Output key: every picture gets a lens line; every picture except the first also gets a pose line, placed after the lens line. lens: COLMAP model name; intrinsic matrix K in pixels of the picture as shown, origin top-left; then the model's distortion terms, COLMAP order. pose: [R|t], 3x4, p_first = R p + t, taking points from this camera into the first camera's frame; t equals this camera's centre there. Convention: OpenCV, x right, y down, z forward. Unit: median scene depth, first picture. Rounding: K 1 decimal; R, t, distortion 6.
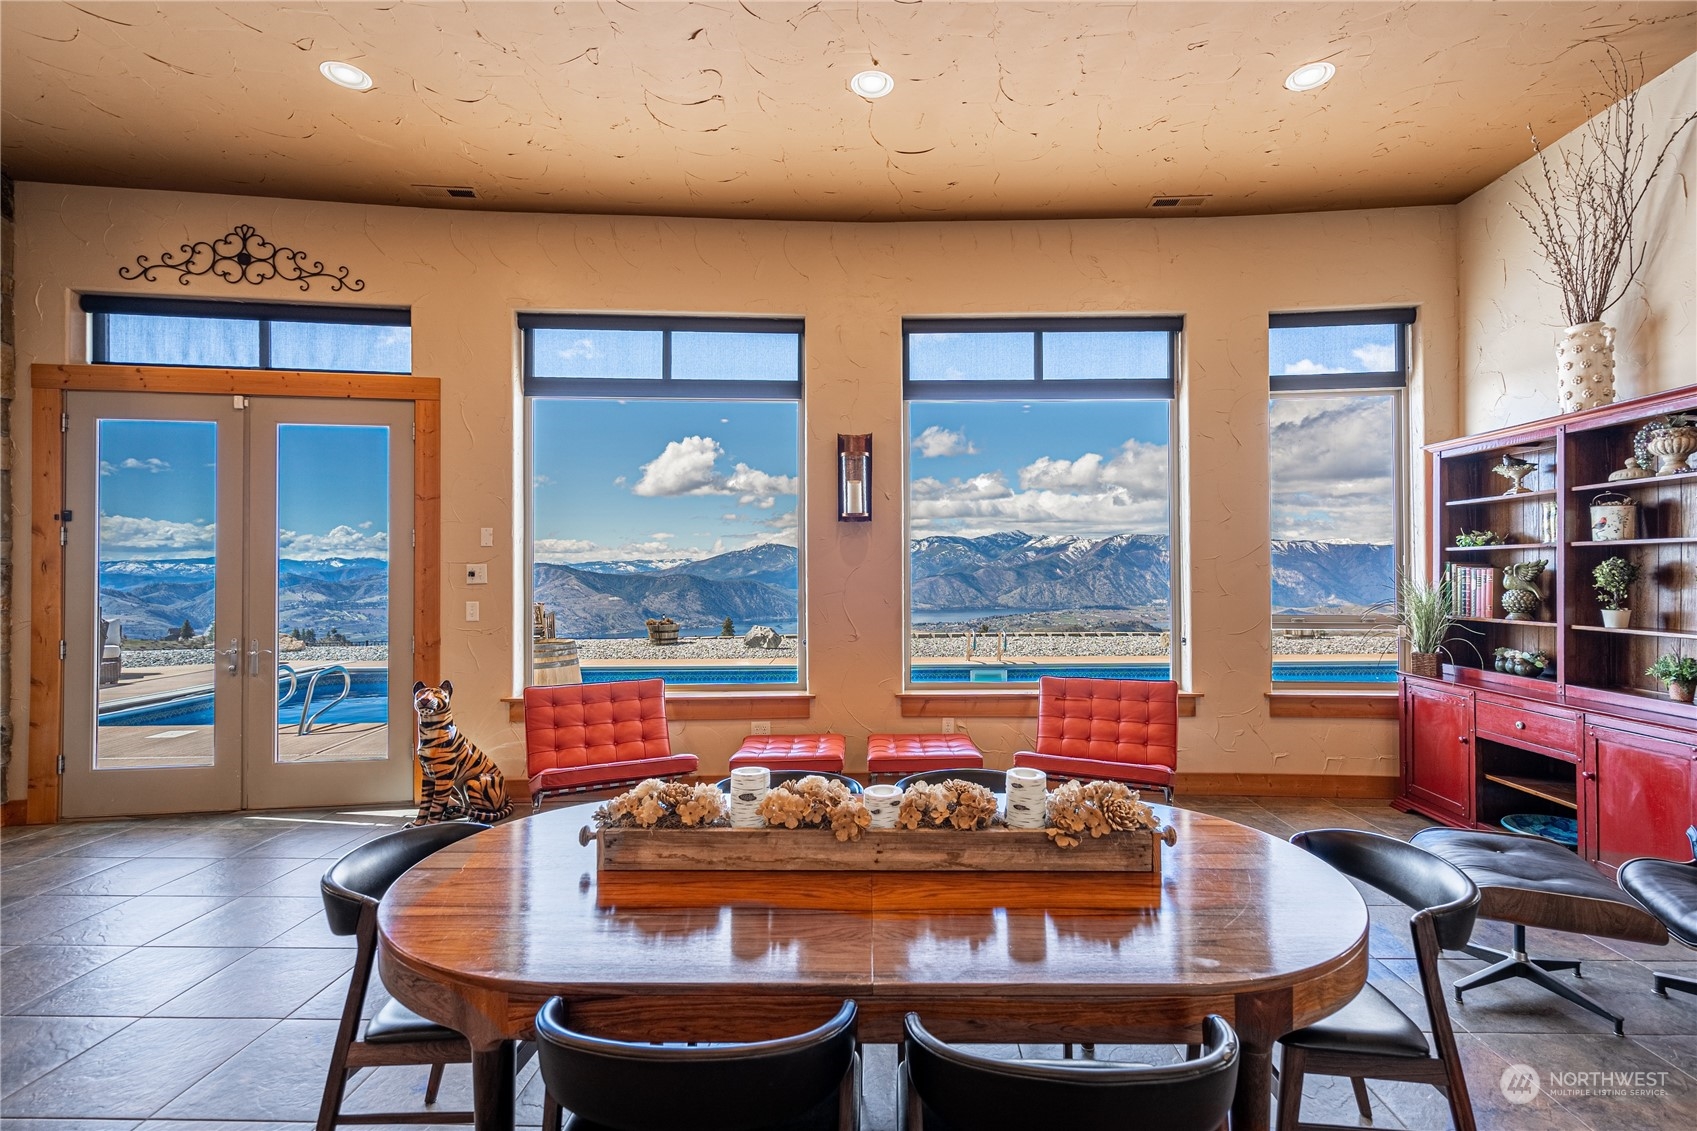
lens RADIAL K [[787.0, 0, 869.7], [0, 787.0, 565.3], [0, 0, 1]] dist [-0.003783, 0.000648]
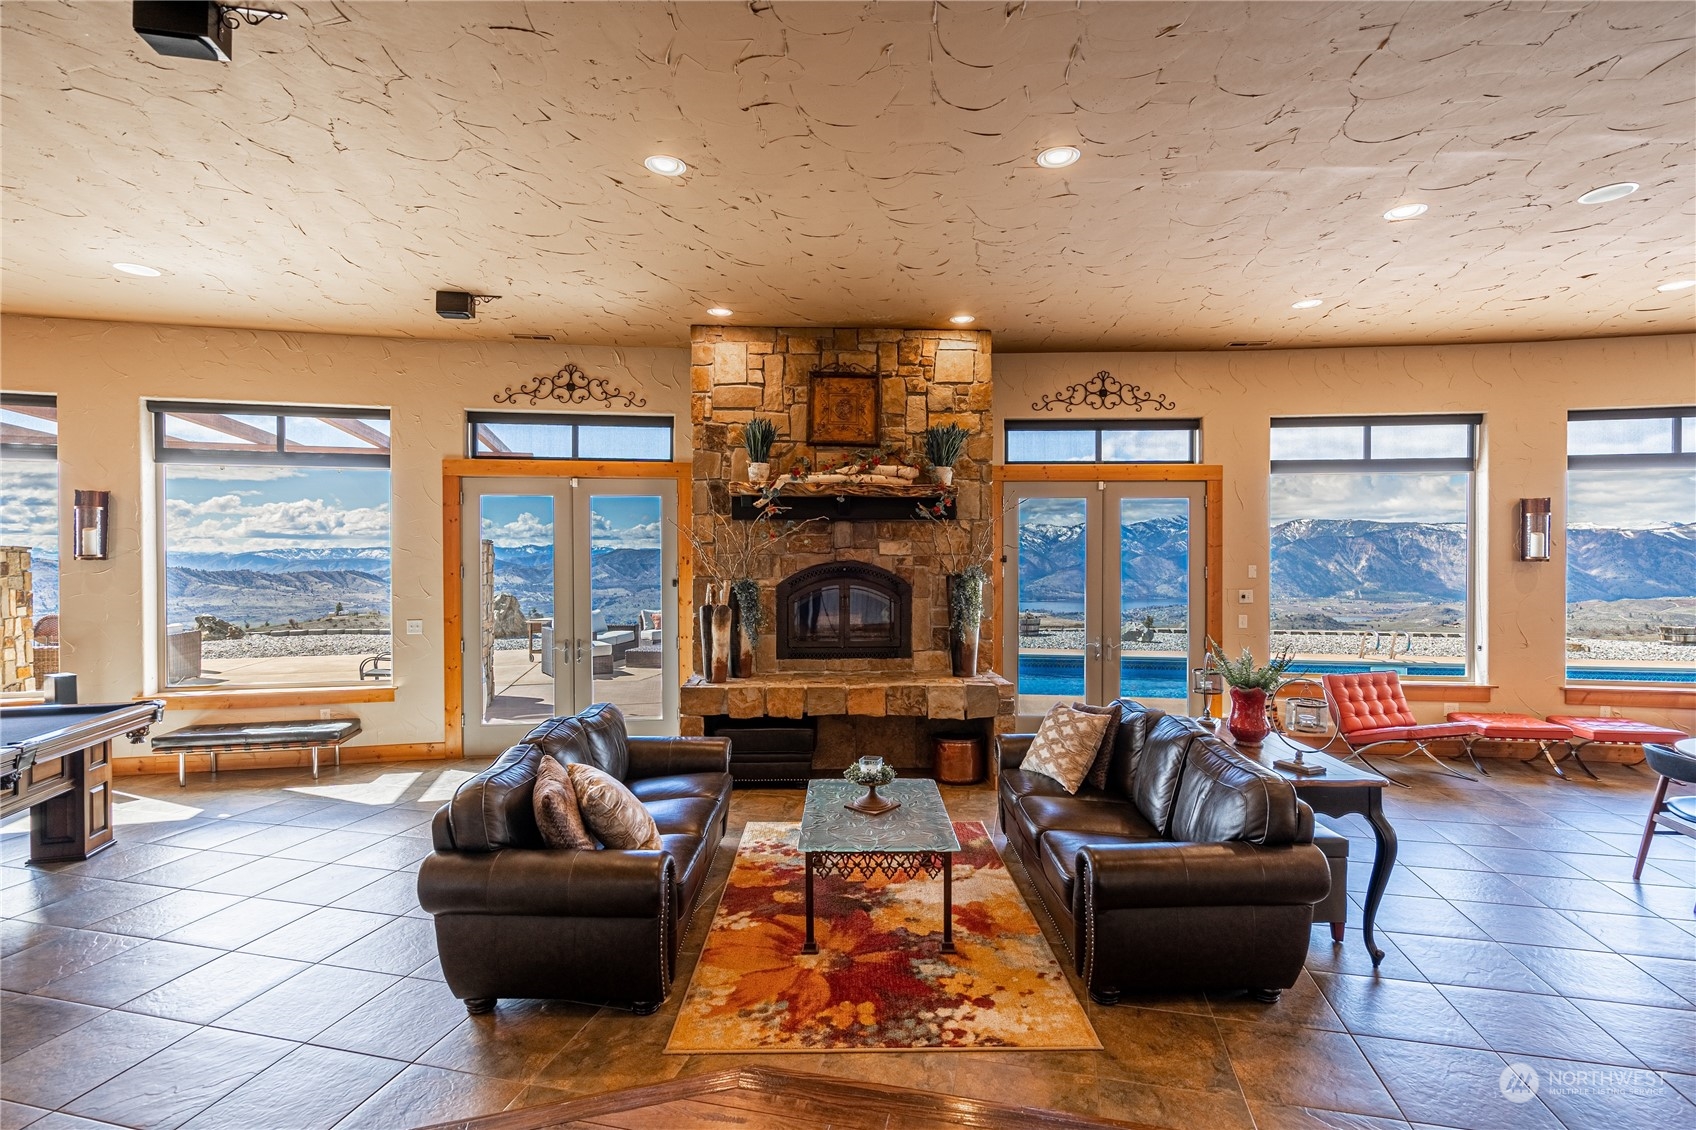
lens RADIAL K [[786.8, 0, 853.0], [0, 786.8, 563.7], [0, 0, 1]] dist [-0.001483, 0.000739]
pose [[0.979274, 0.005144, -0.202475, -0.958631], [-0.002212, 0.999889, 0.014706, -0.073411], [0.202528, -0.013953, 0.979177, -0.626701]]
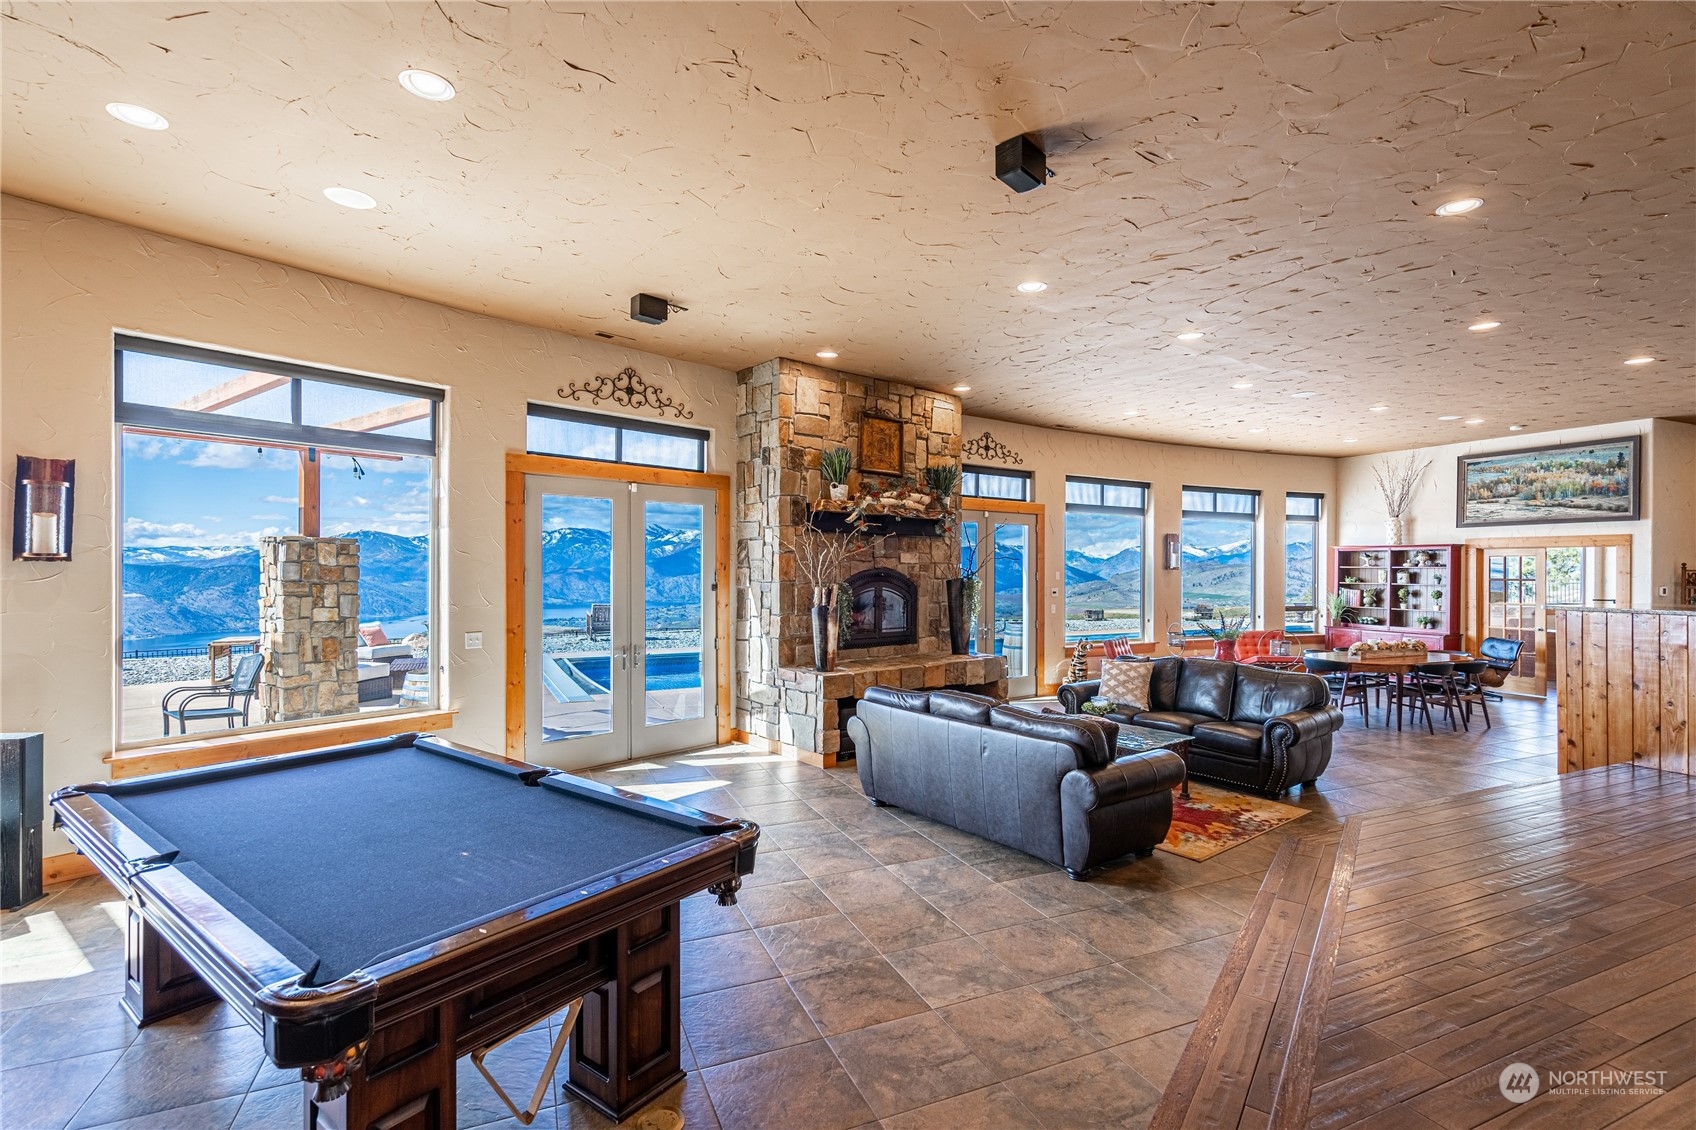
lens RADIAL K [[777.6, 0, 858.4], [0, 777.6, 566.5], [0, 0, 1]] dist [-0.001428, 0.000317]
pose [[0.900791, 0.010118, 0.434135, -2.030755], [-0.013889, 0.999888, 0.005514, -0.069429], [-0.434031, -0.010997, 0.900831, -0.776310]]
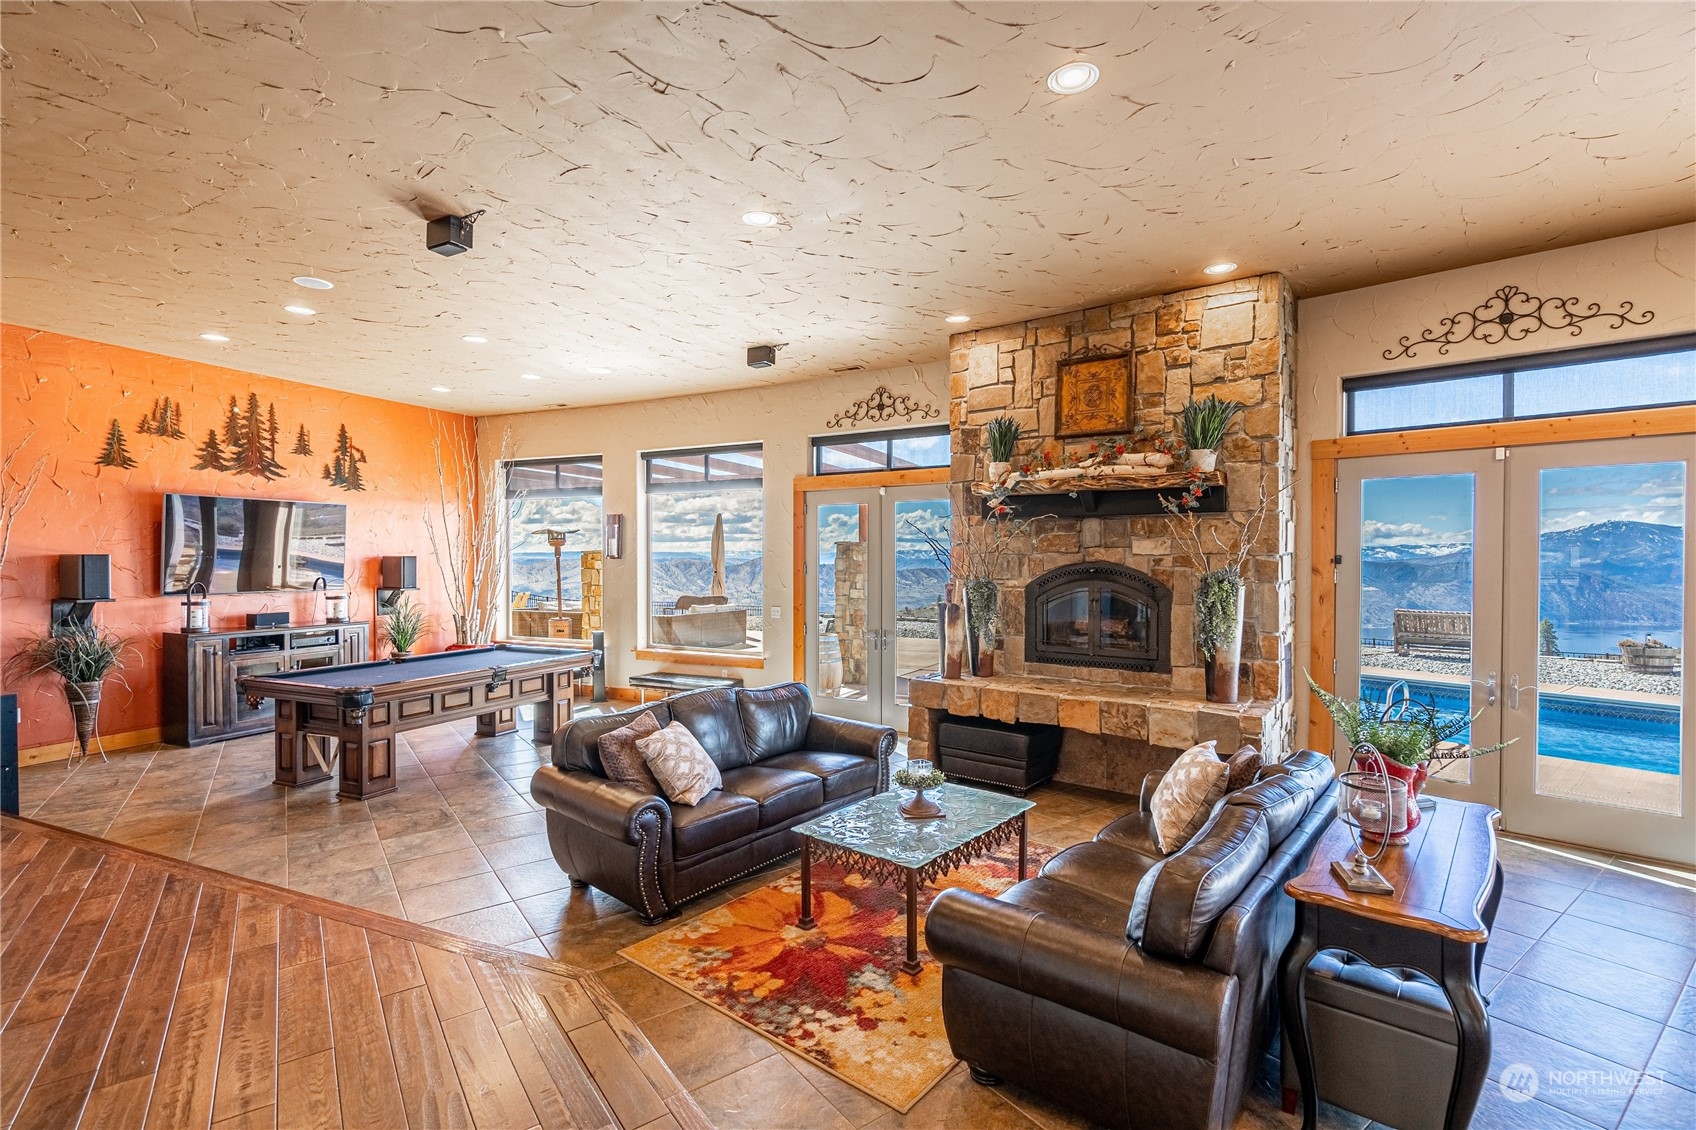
lens RADIAL K [[773.3, 0, 848.0], [0, 773.3, 565.0], [0, 0, 1]] dist [-0.010526, 0.008078]
pose [[0.616643, 0.011885, -0.787153, -0.515584], [0.002144, 0.999857, 0.016776, -0.073590], [0.787240, -0.012032, 0.616529, -0.355481]]
